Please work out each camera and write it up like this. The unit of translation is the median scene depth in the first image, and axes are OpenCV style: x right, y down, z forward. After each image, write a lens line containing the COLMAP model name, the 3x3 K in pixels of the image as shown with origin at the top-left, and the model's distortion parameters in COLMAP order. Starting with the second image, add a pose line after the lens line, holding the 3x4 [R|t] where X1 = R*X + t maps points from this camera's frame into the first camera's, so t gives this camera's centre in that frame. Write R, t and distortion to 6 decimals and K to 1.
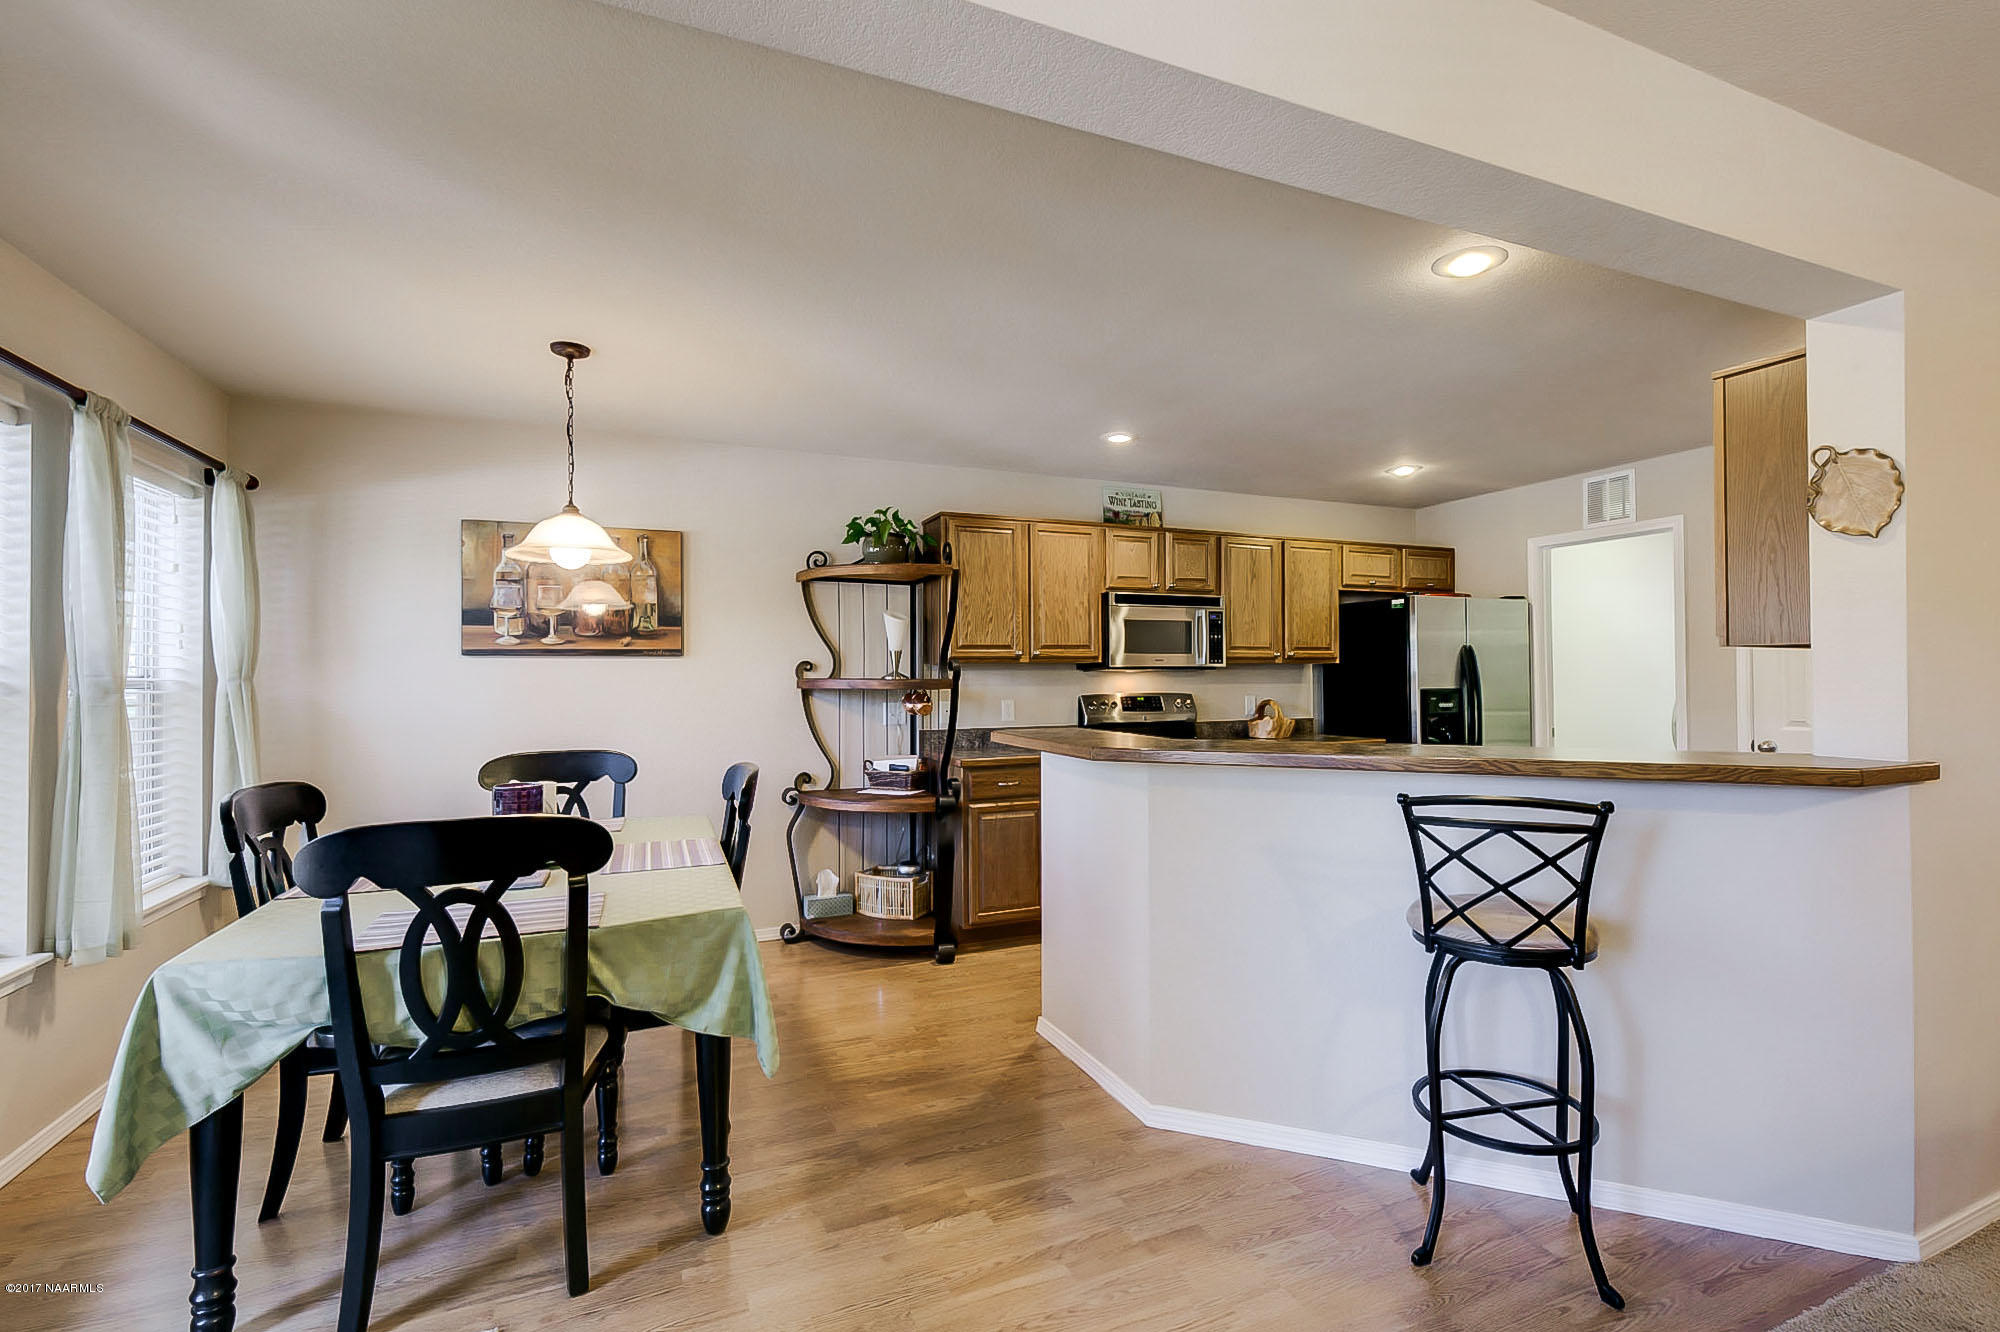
lens RADIAL K [[904.3, 0, 1022.9], [0, 904.3, 672.6], [0, 0, 1]] dist [0.002408, -0.001020]
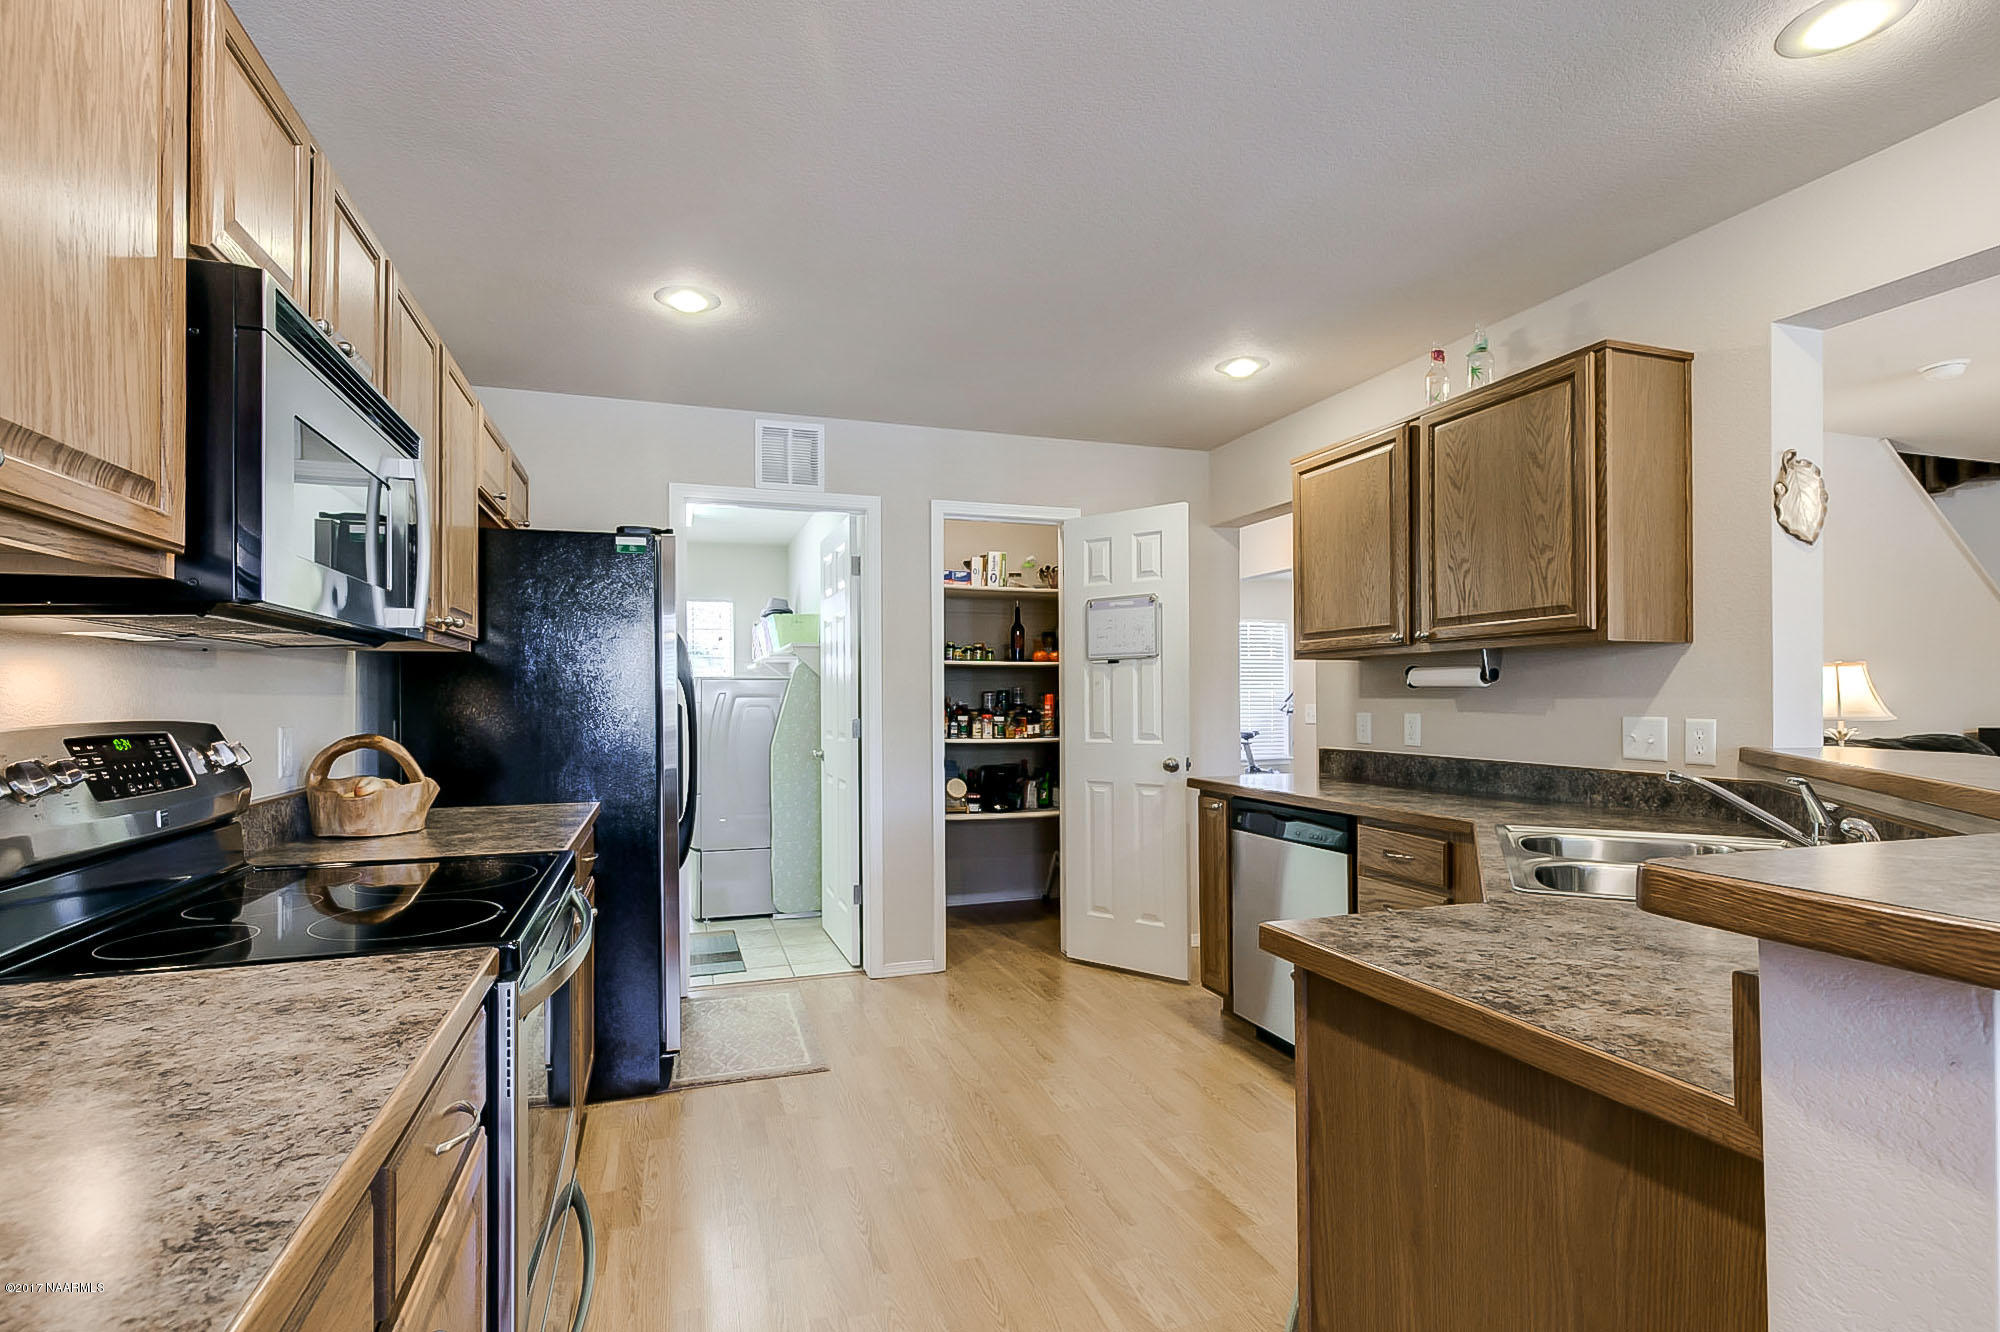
lens RADIAL K [[904.3, 0, 1008.6], [0, 904.3, 715.9], [0, 0, 1]] dist [0.002408, -0.001020]
pose [[0.068005, -0.014488, 0.997580, -0.123577], [0.001088, 0.999895, 0.014448, 0.020096], [-0.997684, 0.000103, 0.068014, 0.866367]]
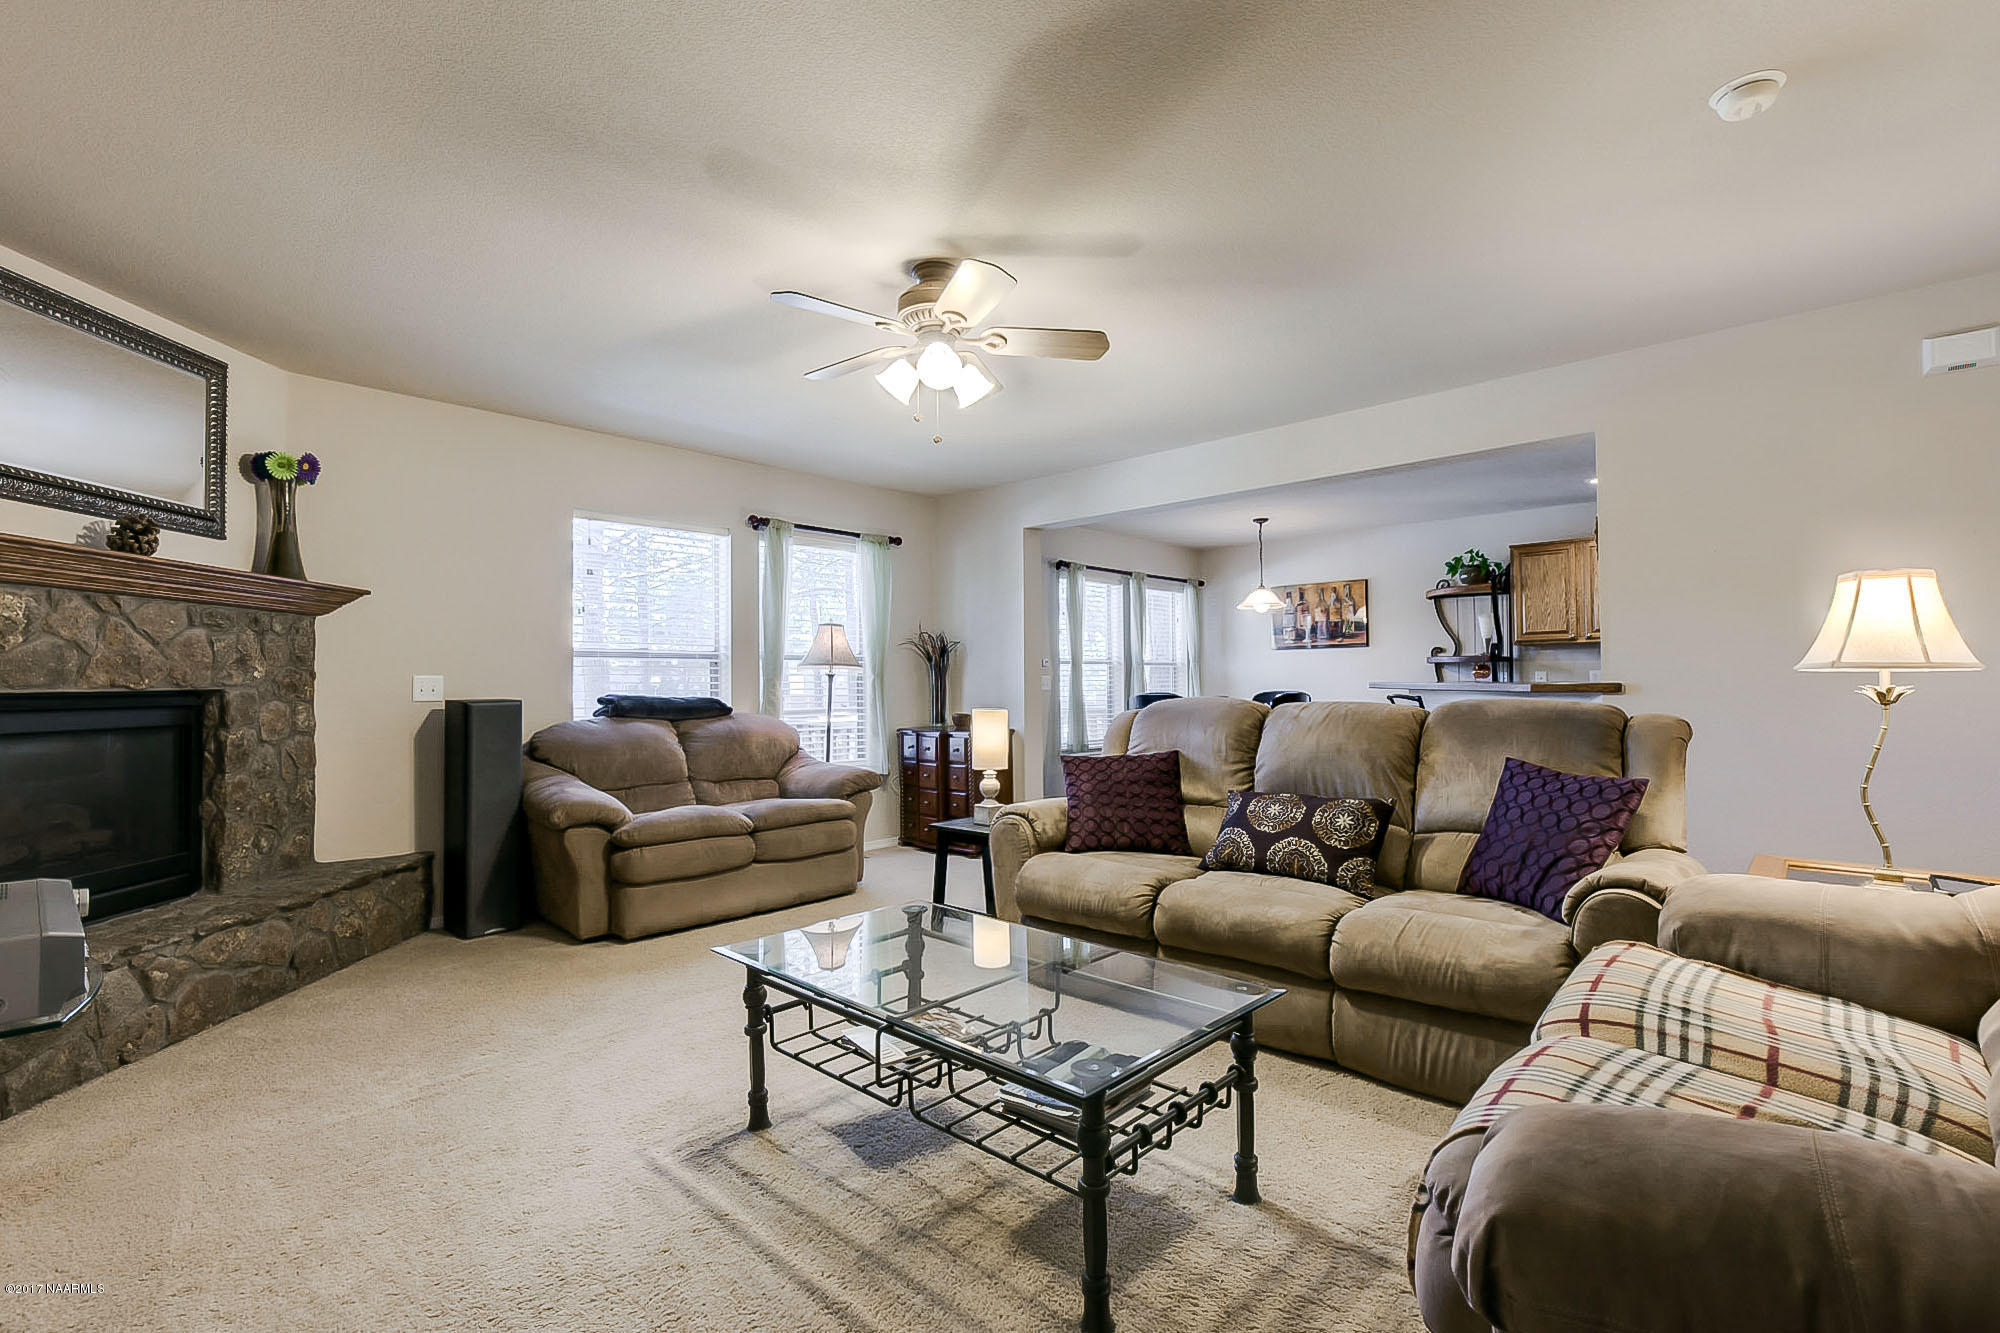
lens RADIAL K [[904.3, 0, 1007.3], [0, 904.3, 660.4], [0, 0, 1]] dist [0.002408, -0.001020]
pose [[0.397163, -0.020725, -0.917514, 0.982901], [0.010745, 0.999781, -0.017932, 0.033648], [0.917685, -0.002736, 0.397299, -0.389639]]
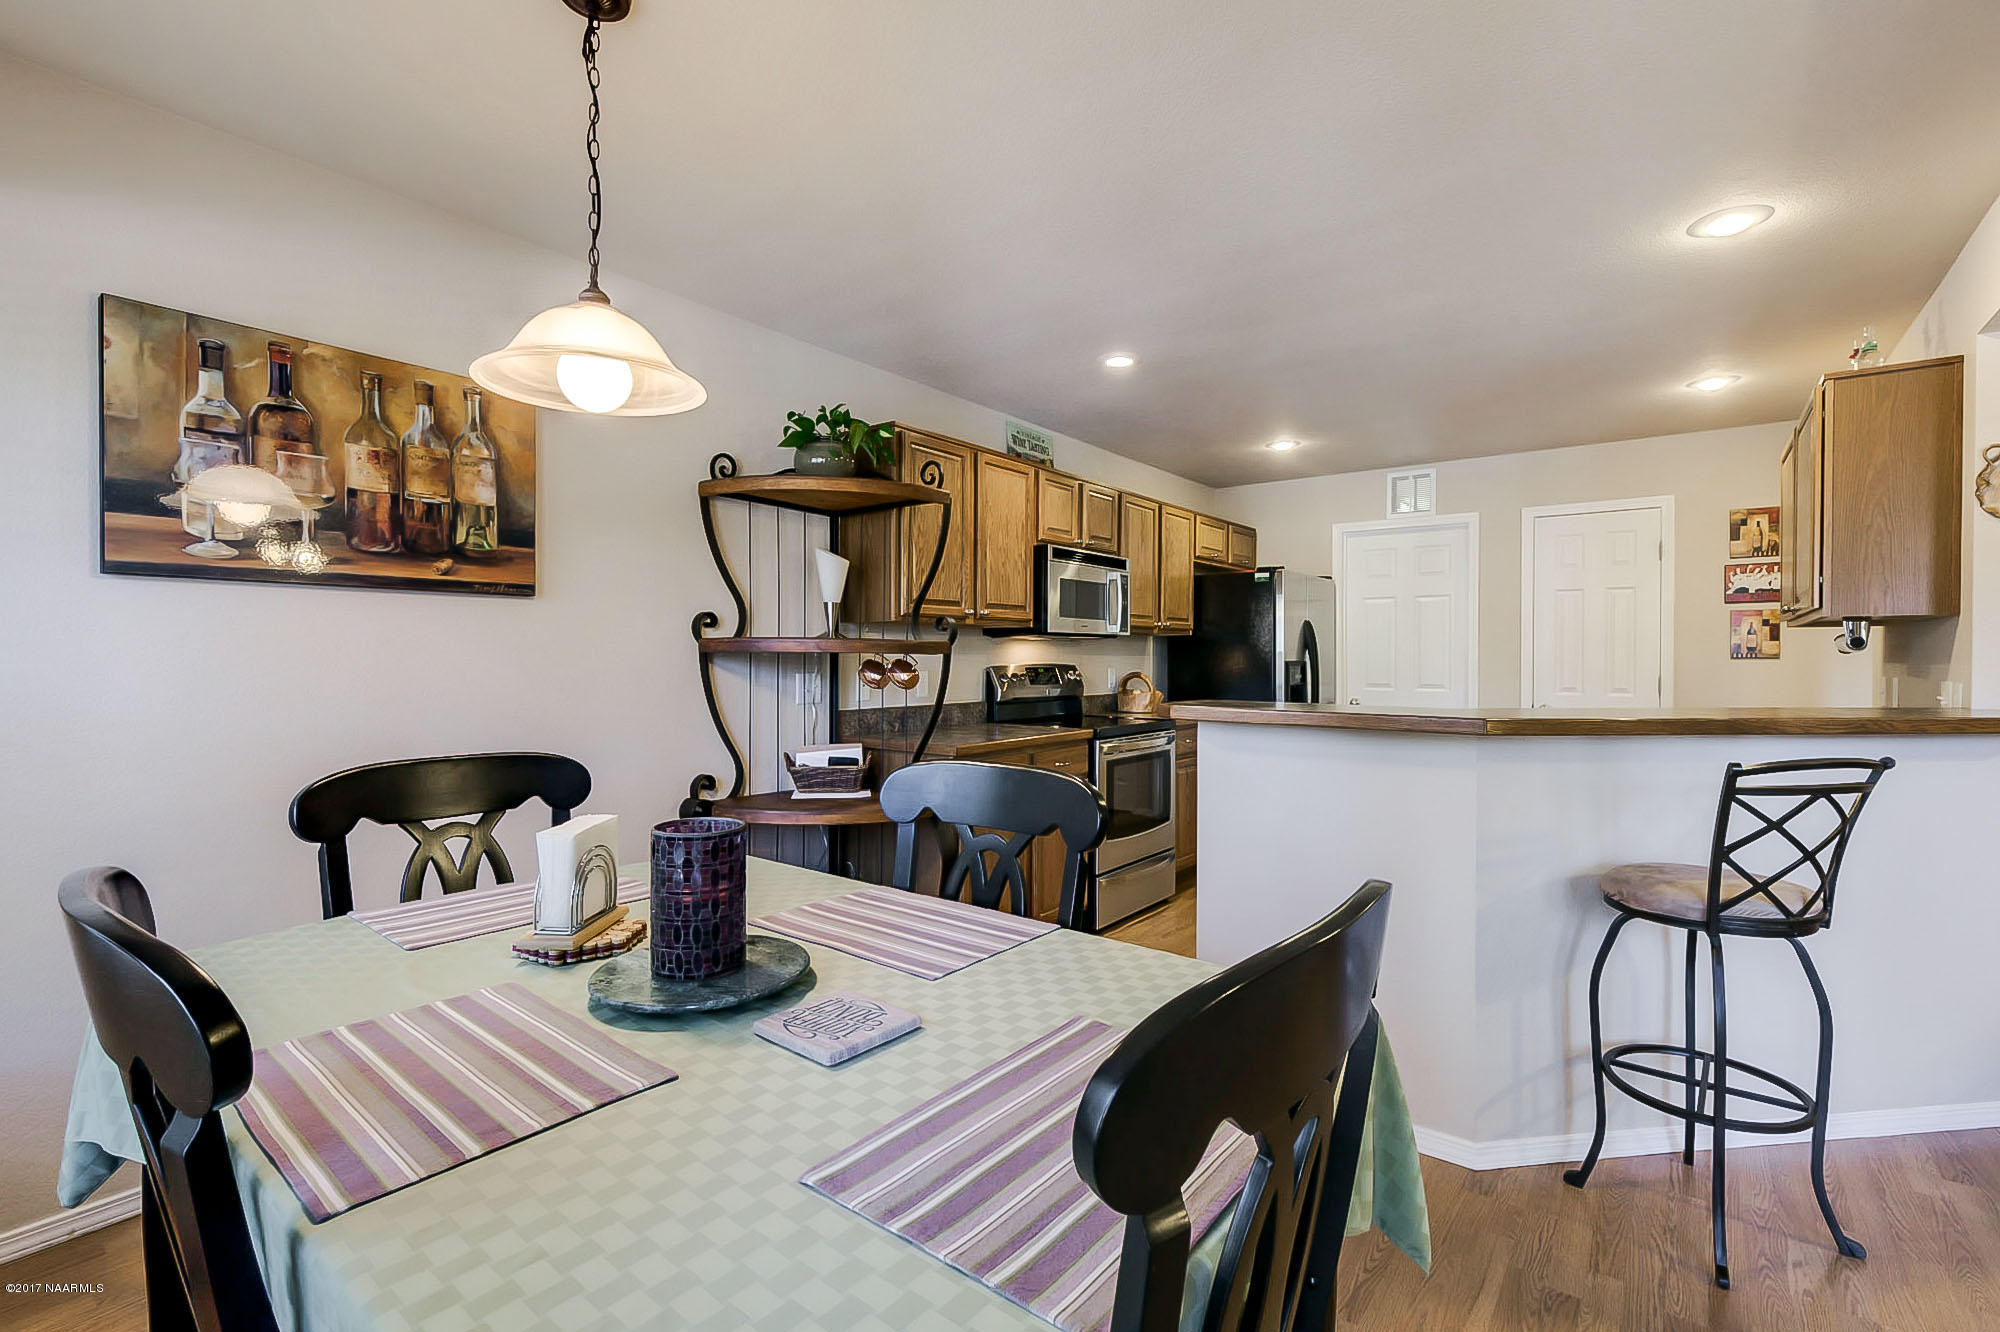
lens RADIAL K [[904.3, 0, 1008.2], [0, 904.3, 659.2], [0, 0, 1]] dist [0.002408, -0.001020]
pose [[0.874726, 0.009078, 0.484532, -0.378096], [-0.012724, 0.999910, 0.004237, 0.017175], [-0.484450, -0.009872, 0.874763, 0.293805]]
